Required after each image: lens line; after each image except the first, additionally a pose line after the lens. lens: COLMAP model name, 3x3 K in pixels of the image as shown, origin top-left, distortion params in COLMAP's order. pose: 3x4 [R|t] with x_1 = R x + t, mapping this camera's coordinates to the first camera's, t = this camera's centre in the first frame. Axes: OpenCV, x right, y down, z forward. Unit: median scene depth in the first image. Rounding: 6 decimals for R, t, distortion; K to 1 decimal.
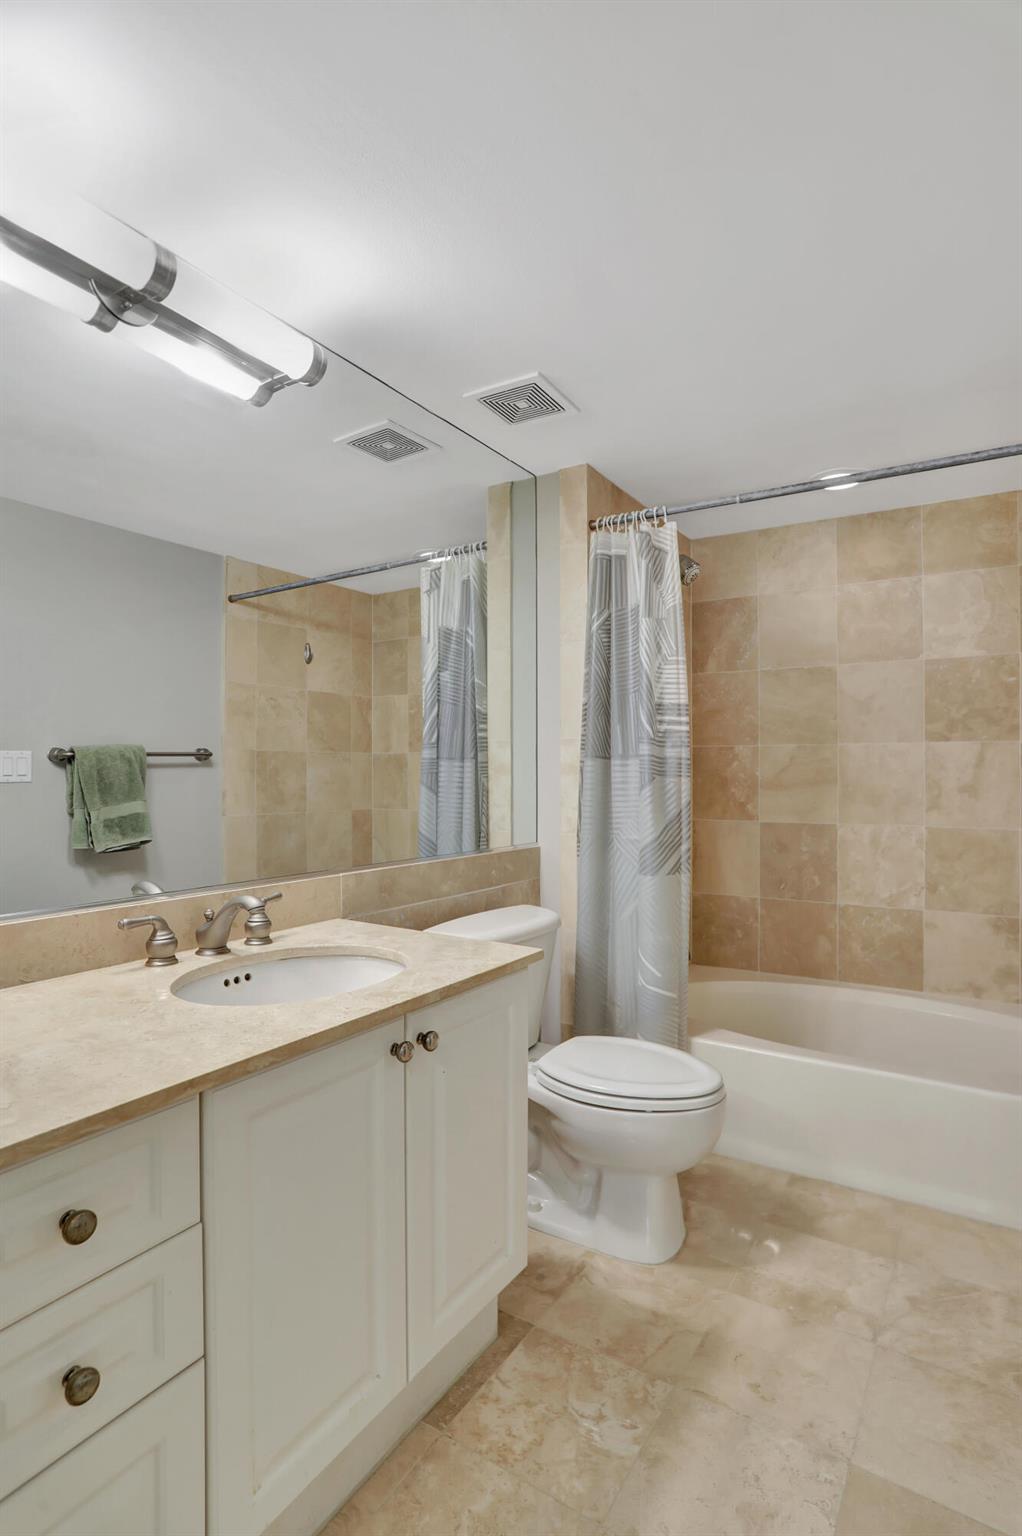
lens RADIAL K [[747.8, 0, 432.8], [0, 747.8, 769.5], [0, 0, 1]] dist [-0.004624, 0.002195]
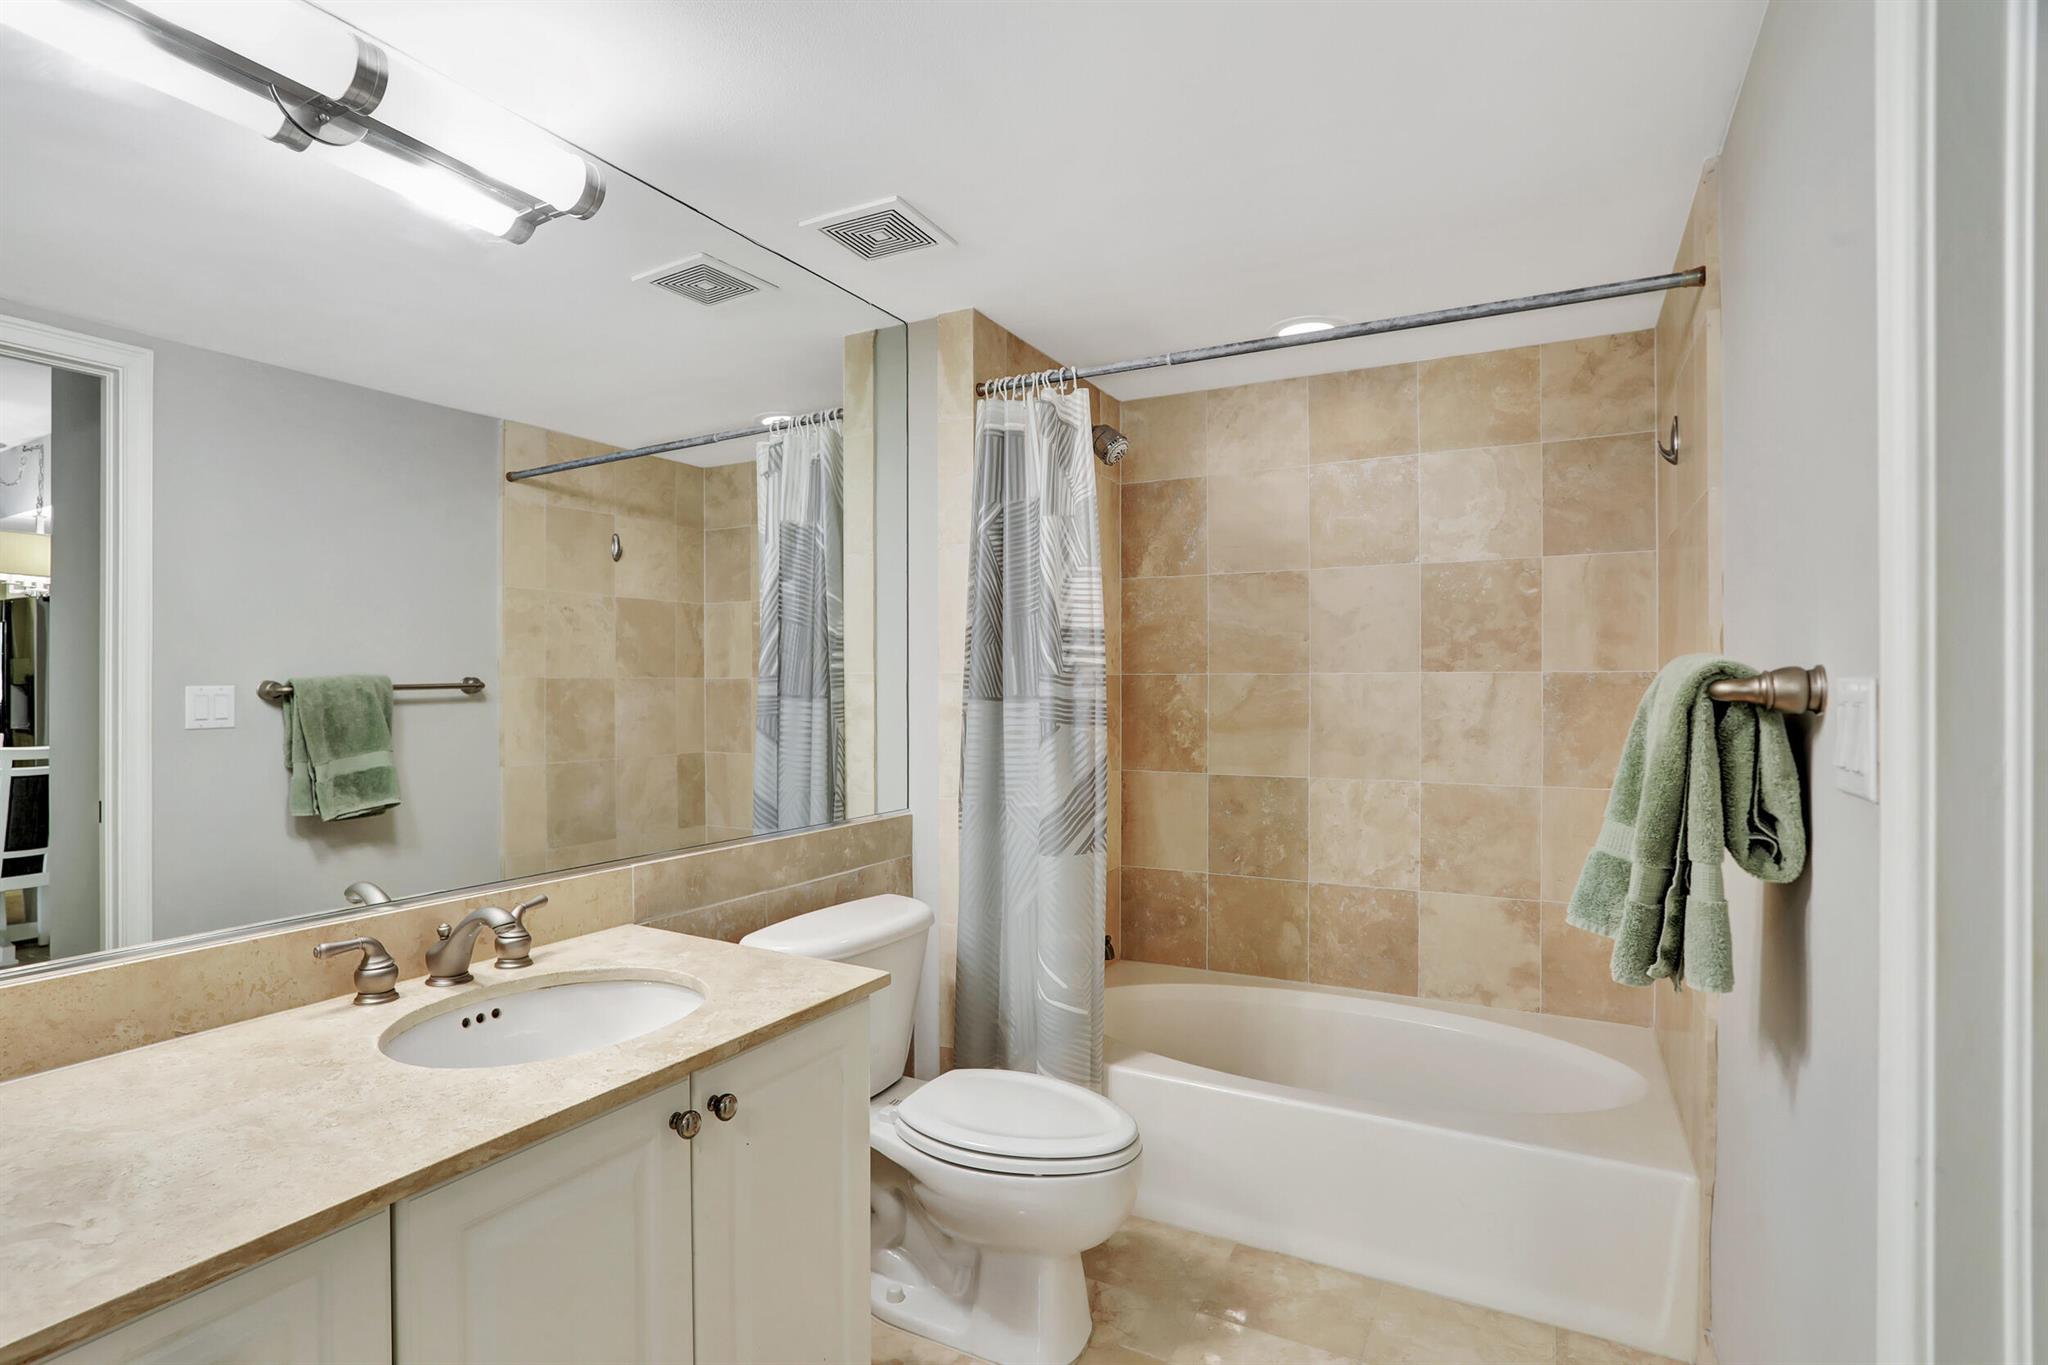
lens RADIAL K [[997.1, 0, 1022.2], [0, 997.1, 524.7], [0, 0, 1]] dist [-0.004624, 0.002195]
pose [[0.999764, -0.000436, 0.021724, 0.235713], [0.000220, 0.999951, 0.009942, -0.202611], [-0.021727, -0.009935, 0.999715, -0.007820]]
